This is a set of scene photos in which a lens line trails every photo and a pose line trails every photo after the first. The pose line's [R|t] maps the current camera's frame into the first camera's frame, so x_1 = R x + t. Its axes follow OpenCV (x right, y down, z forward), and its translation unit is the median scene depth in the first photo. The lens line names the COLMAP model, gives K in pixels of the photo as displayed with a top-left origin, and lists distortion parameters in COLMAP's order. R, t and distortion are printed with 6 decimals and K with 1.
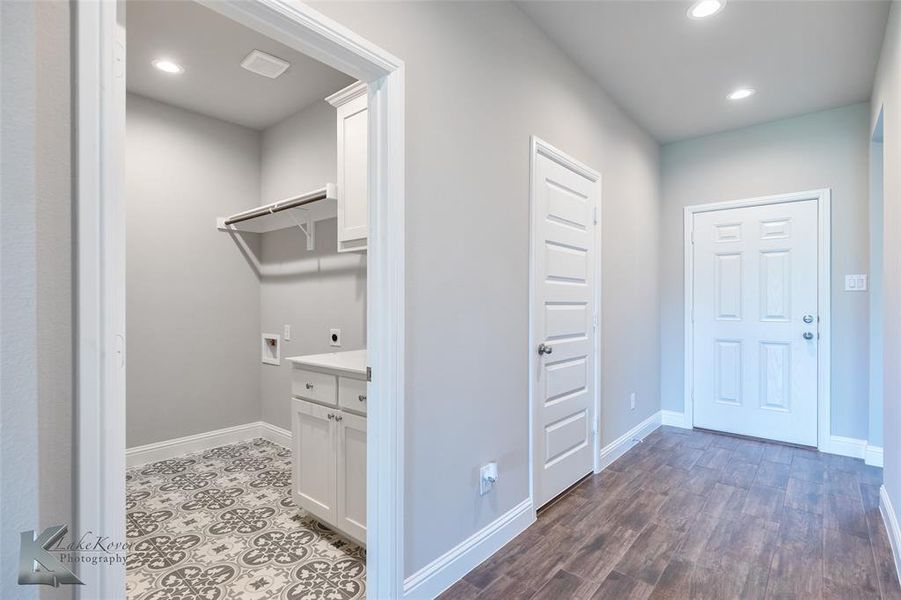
lens RADIAL K [[437.4, 0, 448.9], [0, 437.4, 300.5], [0, 0, 1]] dist [0.003360, 0.000649]
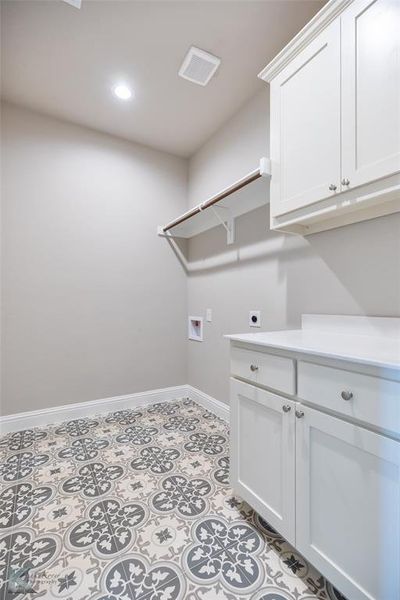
lens RADIAL K [[278.7, 0, 201.7], [0, 278.7, 300.7], [0, 0, 1]] dist [0.004133, -0.000513]
pose [[0.948797, -0.000221, -0.315887, -0.167056], [-0.001762, 0.999981, -0.005991, 0.043787], [0.315882, 0.006240, 0.948778, 0.298215]]
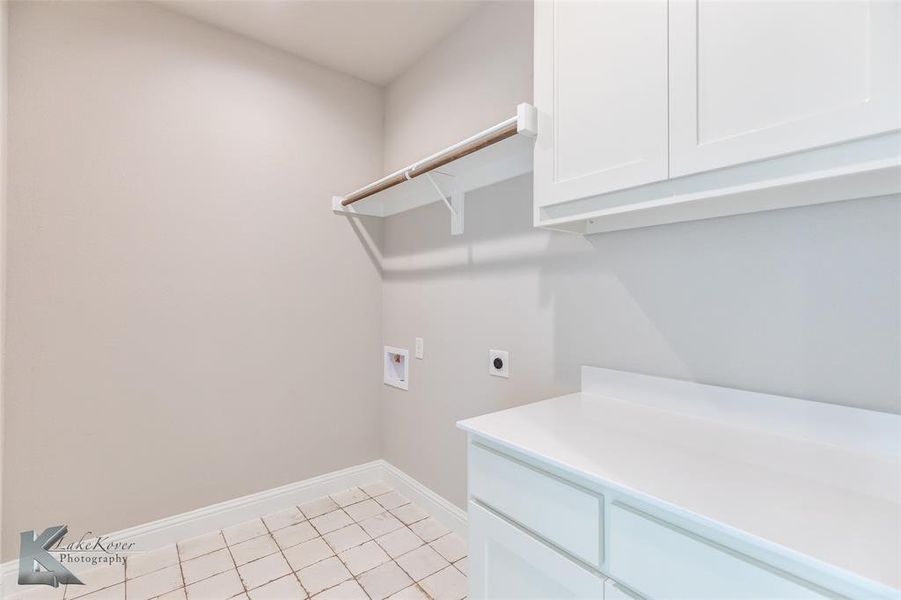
lens RADIAL K [[418.5, 0, 455.0], [0, 418.5, 292.5], [0, 0, 1]] dist [0.004133, -0.000513]
pose [[0.982166, 0.001056, -0.188011, -0.208364], [-0.003110, 0.999939, -0.010629, -0.015716], [0.187988, 0.011024, 0.982109, 0.370816]]
